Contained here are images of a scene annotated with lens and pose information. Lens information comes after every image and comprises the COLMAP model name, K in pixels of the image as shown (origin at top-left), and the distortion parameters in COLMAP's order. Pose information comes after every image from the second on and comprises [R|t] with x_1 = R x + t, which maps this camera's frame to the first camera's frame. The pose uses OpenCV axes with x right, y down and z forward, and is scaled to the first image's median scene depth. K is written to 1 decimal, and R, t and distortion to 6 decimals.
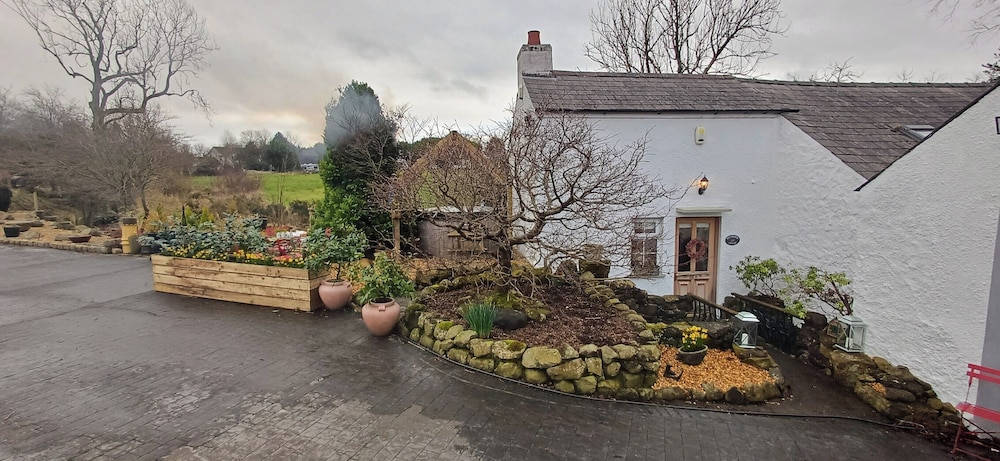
lens RADIAL K [[456.4, 0, 497.0], [0, 456.4, 225.2], [0, 0, 1]] dist [0.000792, -0.000658]
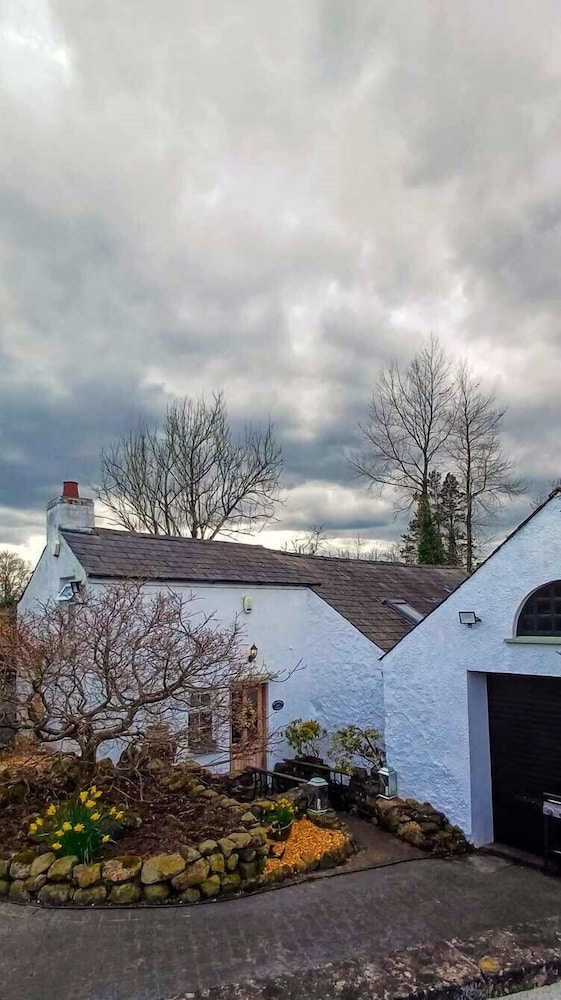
lens RADIAL K [[555.5, 0, 287.9], [0, 555.5, 568.7], [0, 0, 1]] dist [-0.003632, -0.001032]
pose [[0.820303, 0.049642, 0.569770, -0.282226], [0.065511, 0.981513, -0.179834, -0.062595], [-0.568164, 0.184845, 0.801886, -0.107494]]
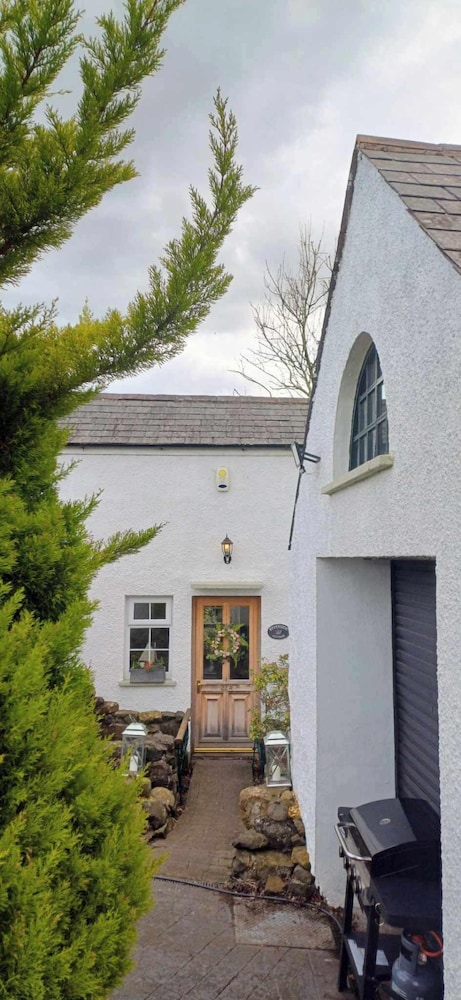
lens RADIAL K [[725.5, 0, 238.8], [0, 725.5, 501.2], [0, 0, 1]] dist [0.134906, -0.172342]
pose [[0.997761, 0.011491, -0.065881, 0.762258], [-0.023497, 0.982554, -0.184485, 0.061970], [0.062611, 0.185620, 0.980625, -0.141309]]
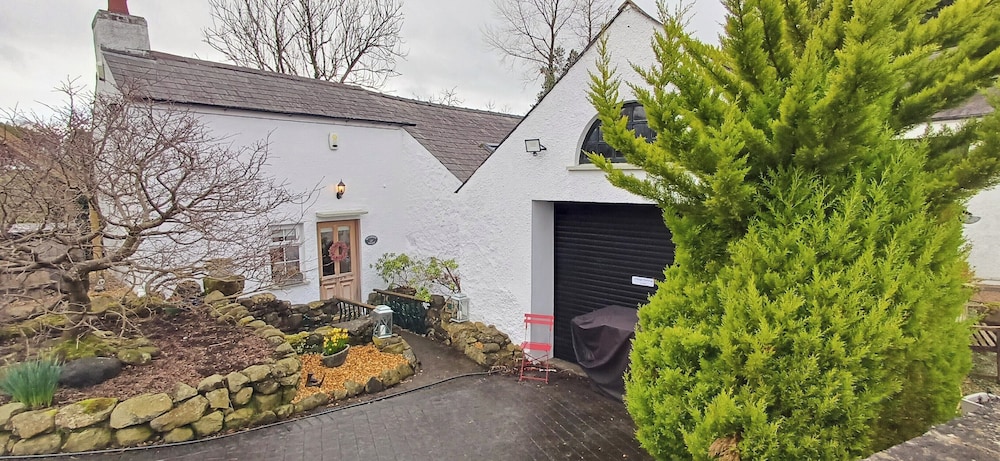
lens RADIAL K [[456.4, 0, 497.0], [0, 456.4, 225.2], [0, 0, 1]] dist [0.000792, -0.000658]
pose [[0.749923, -0.062792, 0.658538, 0.046387], [0.070368, 0.997409, 0.014971, 0.002716], [-0.657772, 0.035113, 0.752398, -0.008436]]
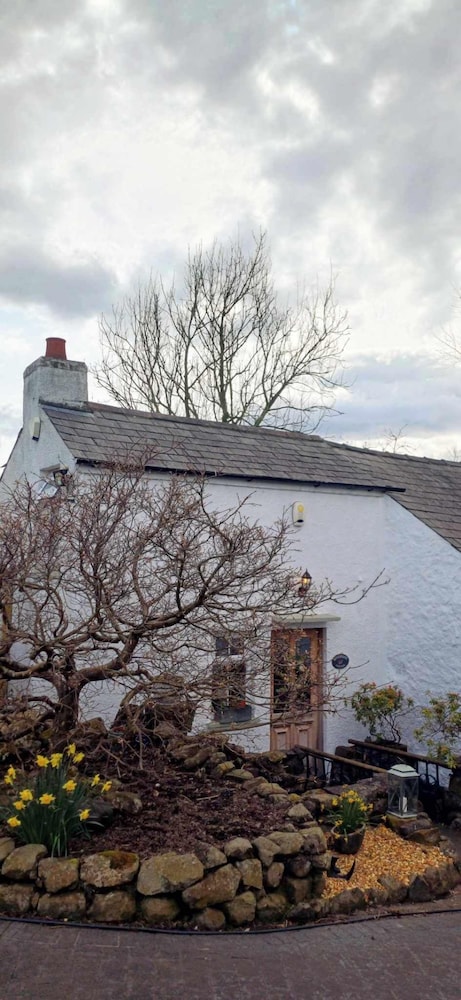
lens RADIAL K [[749.3, 0, 248.0], [0, 749.3, 498.6], [0, 0, 1]] dist [0.134501, -0.190370]
pose [[0.888375, 0.062220, 0.454884, -0.235808], [0.027275, 0.981872, -0.187570, -0.000321], [-0.458309, 0.179040, 0.870573, -0.005398]]
